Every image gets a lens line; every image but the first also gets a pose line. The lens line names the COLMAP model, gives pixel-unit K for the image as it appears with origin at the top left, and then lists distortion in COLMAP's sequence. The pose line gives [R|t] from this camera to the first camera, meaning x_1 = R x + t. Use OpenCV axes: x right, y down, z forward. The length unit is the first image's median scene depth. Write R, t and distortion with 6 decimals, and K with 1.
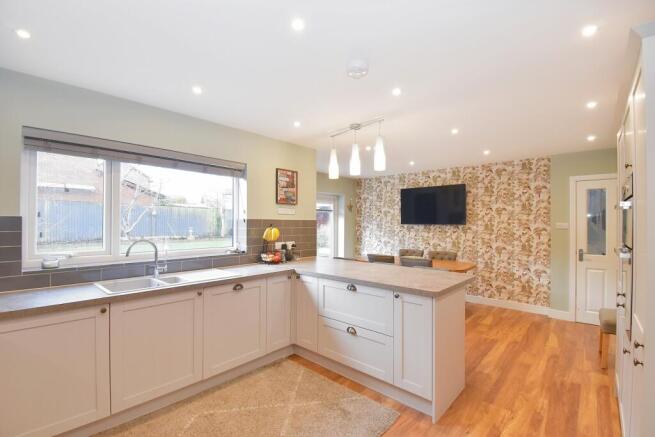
lens RADIAL K [[298.2, 0, 323.1], [0, 298.2, 220.9], [0, 0, 1]] dist [-0.004987, -0.005025]
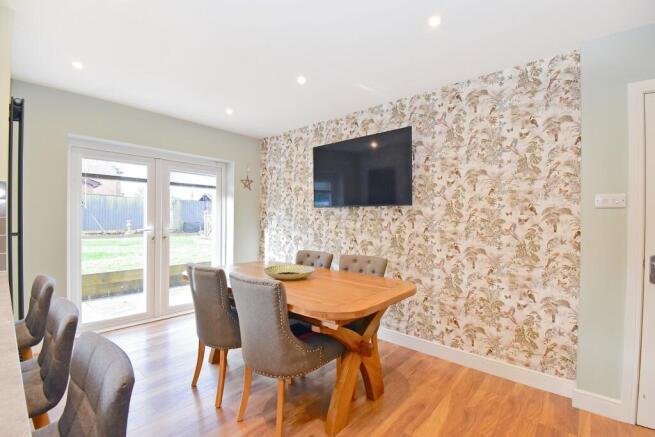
lens RADIAL K [[298.2, 0, 327.5], [0, 298.2, 220.3], [0, 0, 1]] dist [-0.004987, -0.005025]
pose [[0.999586, 0.005658, 0.028215, 0.356149], [-0.005926, 0.999938, 0.009441, 0.040100], [-0.028160, -0.009605, 0.999557, 0.540112]]
